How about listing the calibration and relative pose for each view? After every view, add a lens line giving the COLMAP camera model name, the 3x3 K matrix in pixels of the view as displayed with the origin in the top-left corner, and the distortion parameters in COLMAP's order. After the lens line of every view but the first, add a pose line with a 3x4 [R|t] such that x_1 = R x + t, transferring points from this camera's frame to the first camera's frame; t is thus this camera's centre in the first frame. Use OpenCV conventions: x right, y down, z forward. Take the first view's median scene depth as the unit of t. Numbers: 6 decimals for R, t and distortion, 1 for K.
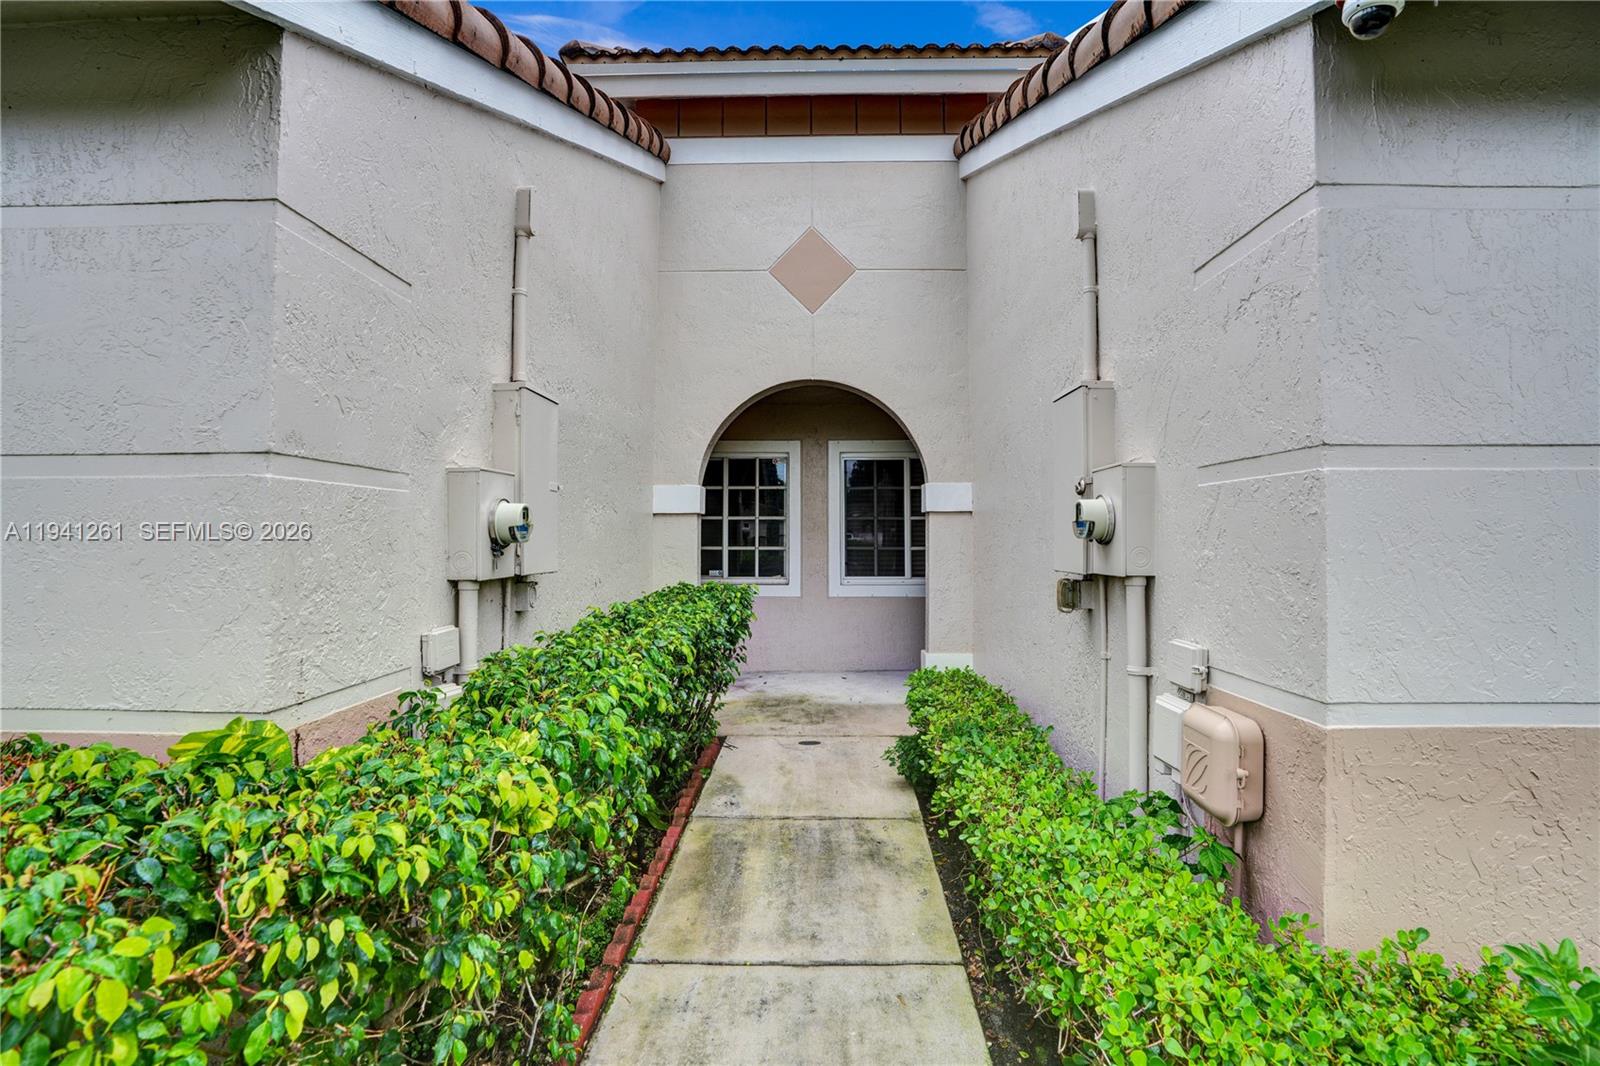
lens RADIAL K [[769.4, 0, 803.0], [0, 769.4, 527.0], [0, 0, 1]] dist [-0.034967, 0.017219]
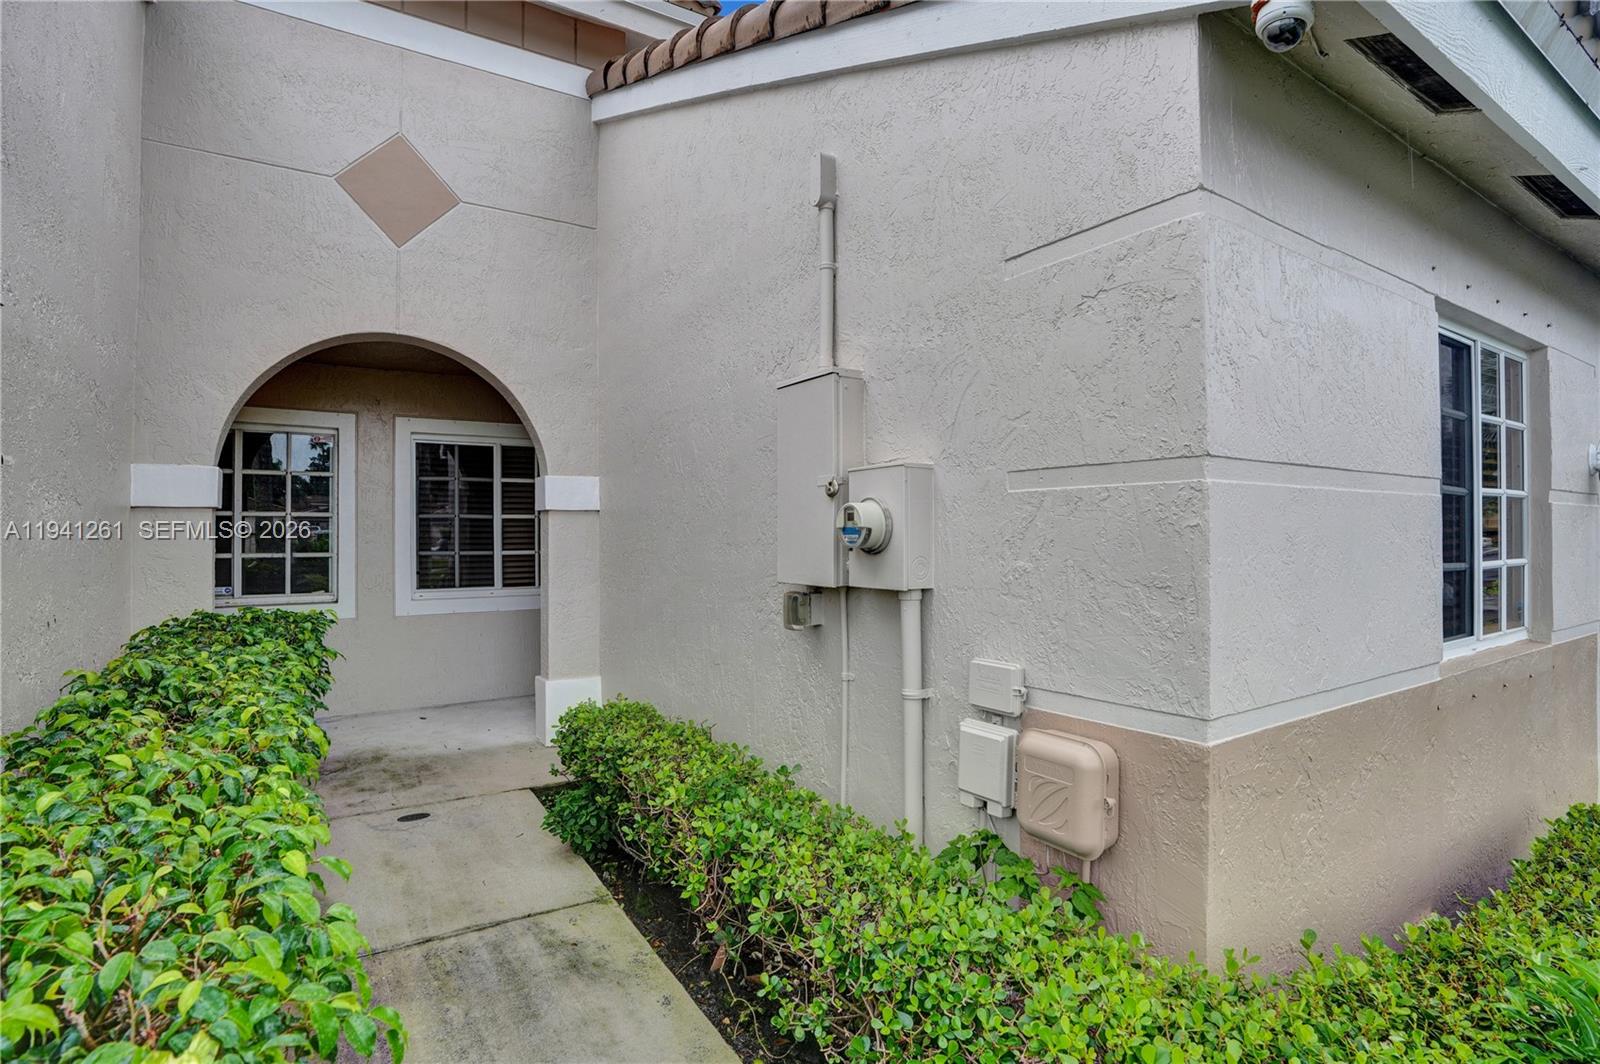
lens RADIAL K [[798.7, 0, 800.1], [0, 798.7, 526.4], [0, 0, 1]] dist [-0.045973, 0.001778]
pose [[0.829974, 0.001145, 0.557800, -0.111474], [-0.003555, 0.999988, 0.003238, -0.006730], [-0.557790, -0.004671, 0.829969, 0.163456]]
